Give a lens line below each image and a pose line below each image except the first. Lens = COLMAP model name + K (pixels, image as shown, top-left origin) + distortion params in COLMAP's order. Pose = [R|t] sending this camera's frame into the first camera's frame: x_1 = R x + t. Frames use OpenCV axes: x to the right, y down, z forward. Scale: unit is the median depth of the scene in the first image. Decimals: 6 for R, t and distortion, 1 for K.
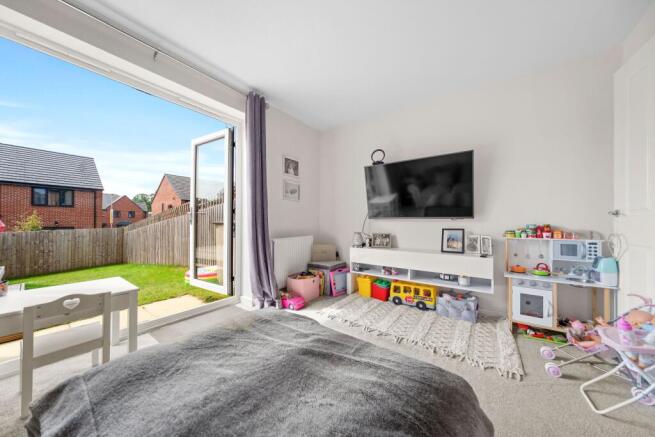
lens RADIAL K [[220.4, 0, 327.0], [0, 220.4, 220.1], [0, 0, 1]] dist [-0.000948, -0.000055]
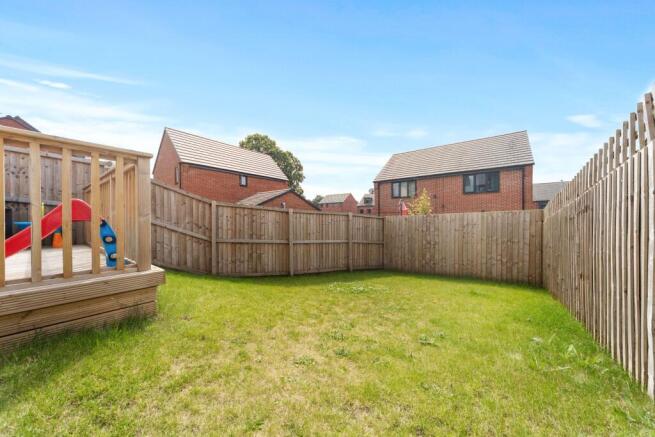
lens RADIAL K [[220.4, 0, 327.5], [0, 220.4, 219.2], [0, 0, 1]] dist [-0.000948, -0.000055]
pose [[-0.035542, 0.001890, -0.999366, -0.489442], [0.012507, 0.999921, 0.001446, 0.053841], [0.999290, -0.012448, -0.035563, 0.620357]]
